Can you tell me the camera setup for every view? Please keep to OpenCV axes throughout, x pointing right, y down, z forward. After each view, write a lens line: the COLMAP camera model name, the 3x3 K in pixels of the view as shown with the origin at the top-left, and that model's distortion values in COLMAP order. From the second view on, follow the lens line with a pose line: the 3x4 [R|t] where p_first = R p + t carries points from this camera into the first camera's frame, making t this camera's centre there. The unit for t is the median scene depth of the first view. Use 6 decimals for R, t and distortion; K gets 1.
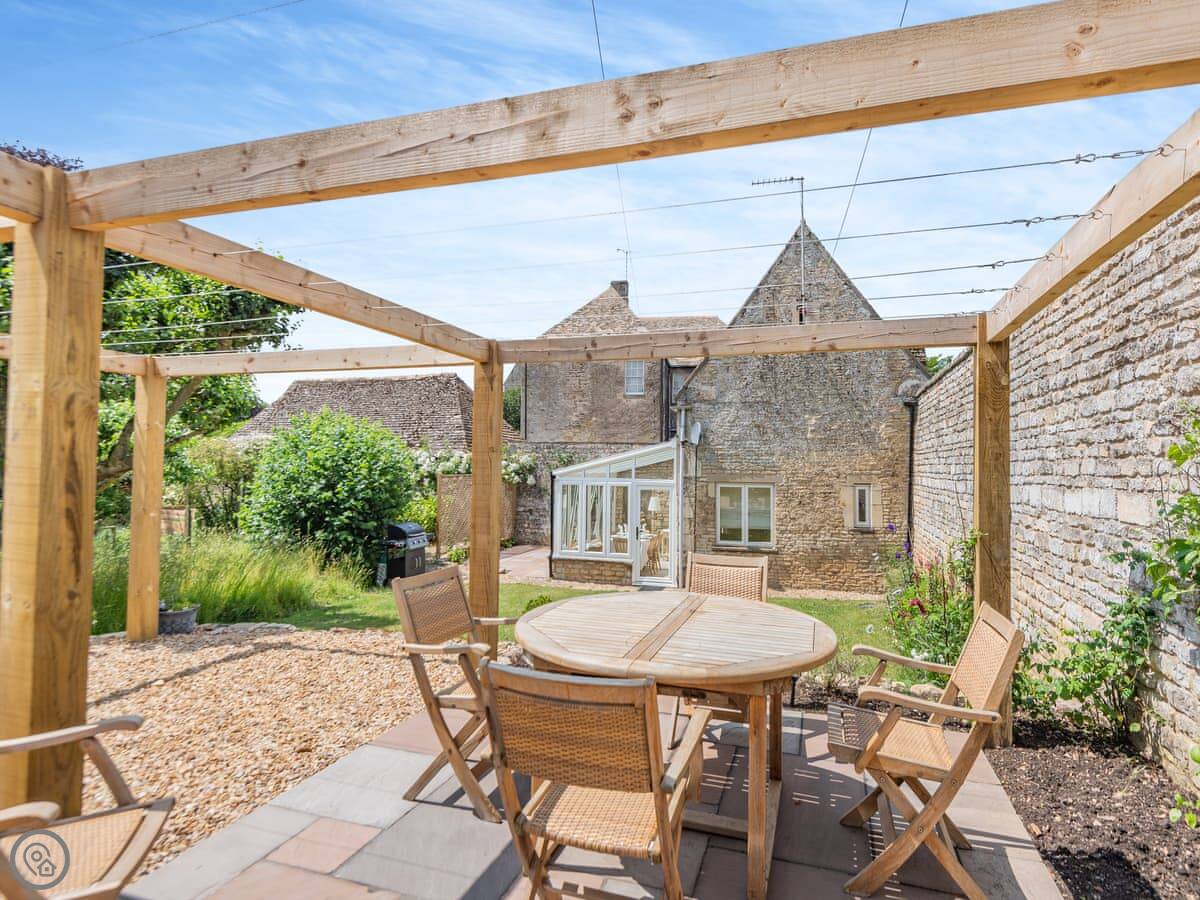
lens RADIAL K [[578.6, 0, 600.4], [0, 578.6, 445.7], [0, 0, 1]] dist [0.021653, -0.016273]
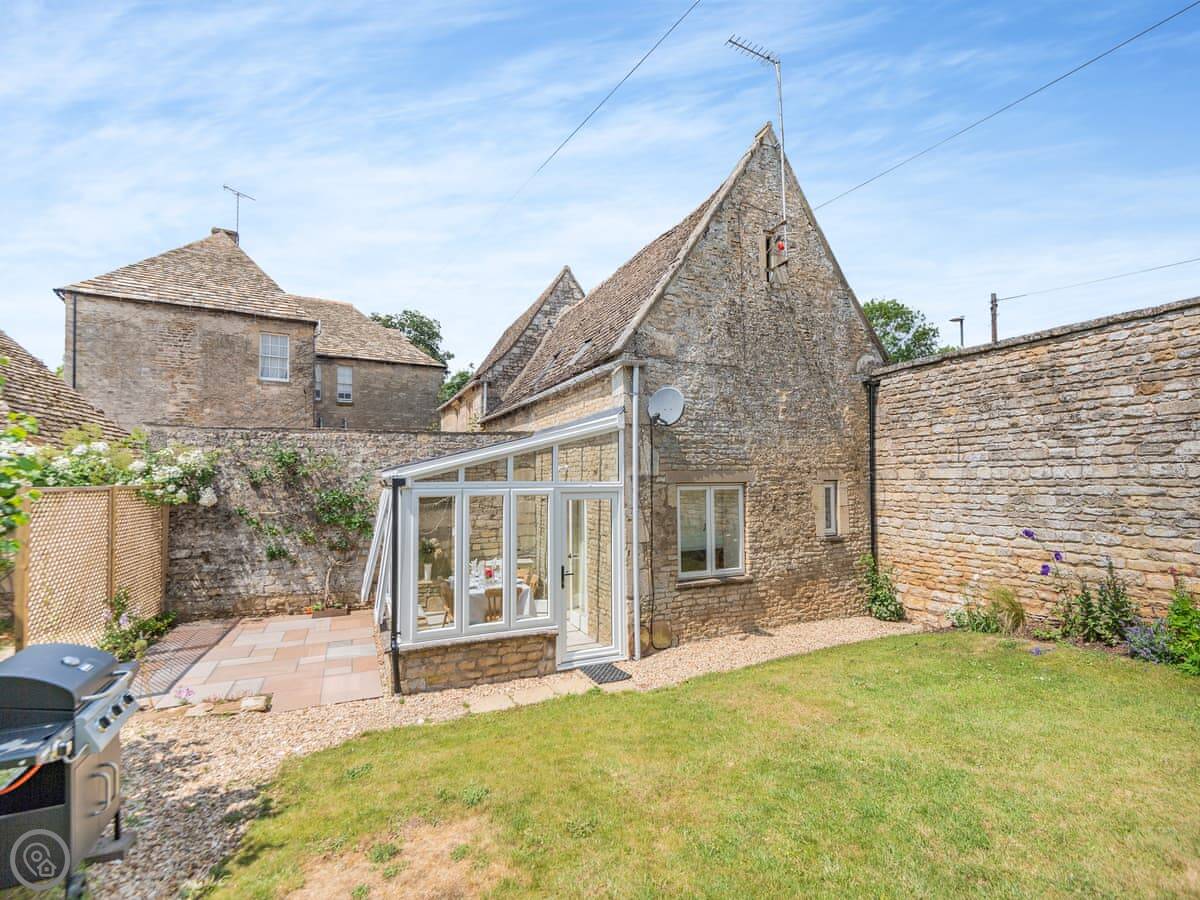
lens RADIAL K [[578.6, 0, 600.4], [0, 578.6, 445.7], [0, 0, 1]] dist [0.021653, -0.016273]
pose [[0.776398, 0.019542, 0.629940, -0.277866], [-0.003897, 0.999649, -0.026208, 0.038829], [-0.630231, 0.017893, 0.776201, 0.555867]]
